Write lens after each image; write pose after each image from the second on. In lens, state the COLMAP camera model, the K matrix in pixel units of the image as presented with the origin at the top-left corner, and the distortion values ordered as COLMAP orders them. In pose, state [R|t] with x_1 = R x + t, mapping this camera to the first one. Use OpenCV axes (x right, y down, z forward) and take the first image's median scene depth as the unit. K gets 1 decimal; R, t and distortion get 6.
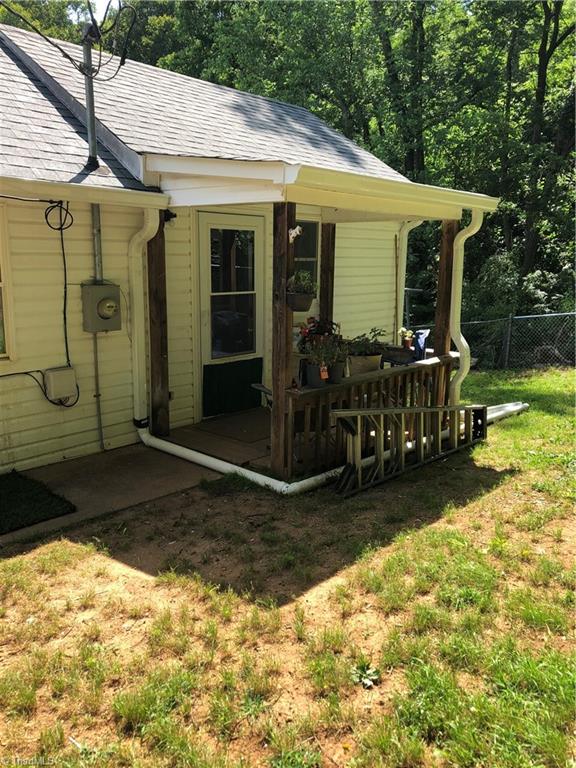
lens RADIAL K [[631.7, 0, 288.0], [0, 631.7, 384.0], [0, 0, 1]] dist [0.059990, -0.068017]
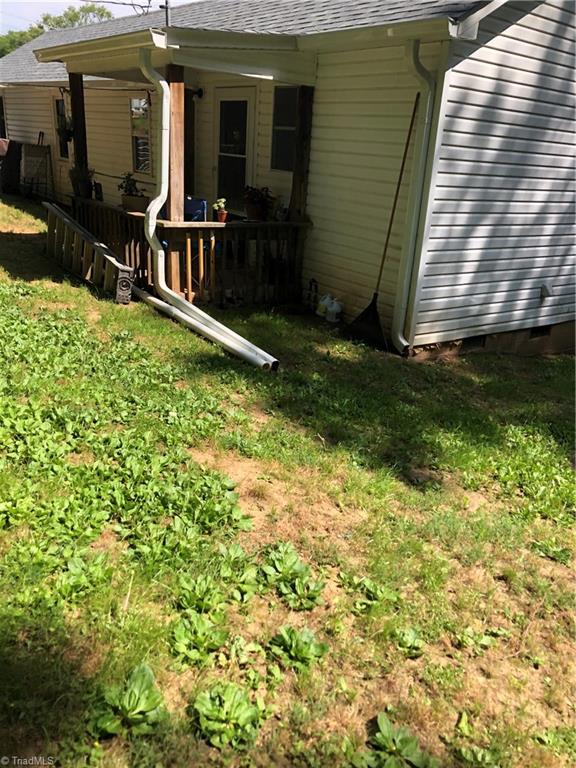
lens RADIAL K [[628.6, 0, 291.4], [0, 628.6, 396.0], [0, 0, 1]] dist [0.057456, -0.056467]
pose [[-0.196314, 0.328982, -0.923705, 1.530870], [-0.274511, 0.885926, 0.373869, -0.283257], [0.941331, 0.326963, -0.083610, 1.749555]]
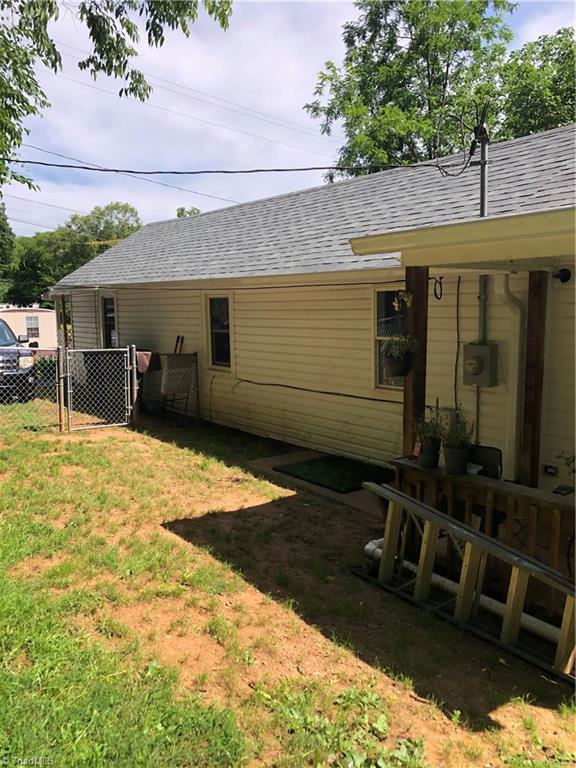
lens RADIAL K [[630.6, 0, 288.0], [0, 630.6, 384.0], [0, 0, 1]] dist [0.051937, -0.047517]
pose [[-0.184755, 0.098604, -0.977826, 0.898827], [-0.197690, 0.970888, 0.135257, -0.177606], [0.962696, 0.218295, -0.159883, 0.890922]]
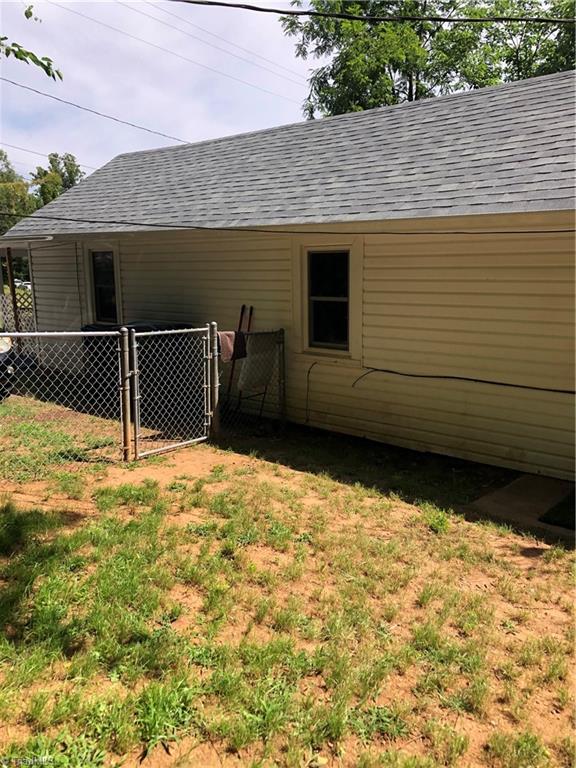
lens RADIAL K [[631.7, 0, 288.0], [0, 631.7, 384.0], [0, 0, 1]] dist [0.059990, -0.068017]
pose [[-0.002182, 0.167105, -0.985937, 0.404476], [-0.195213, 0.966899, 0.164310, -0.062200], [0.980758, 0.192826, 0.030511, 0.254287]]
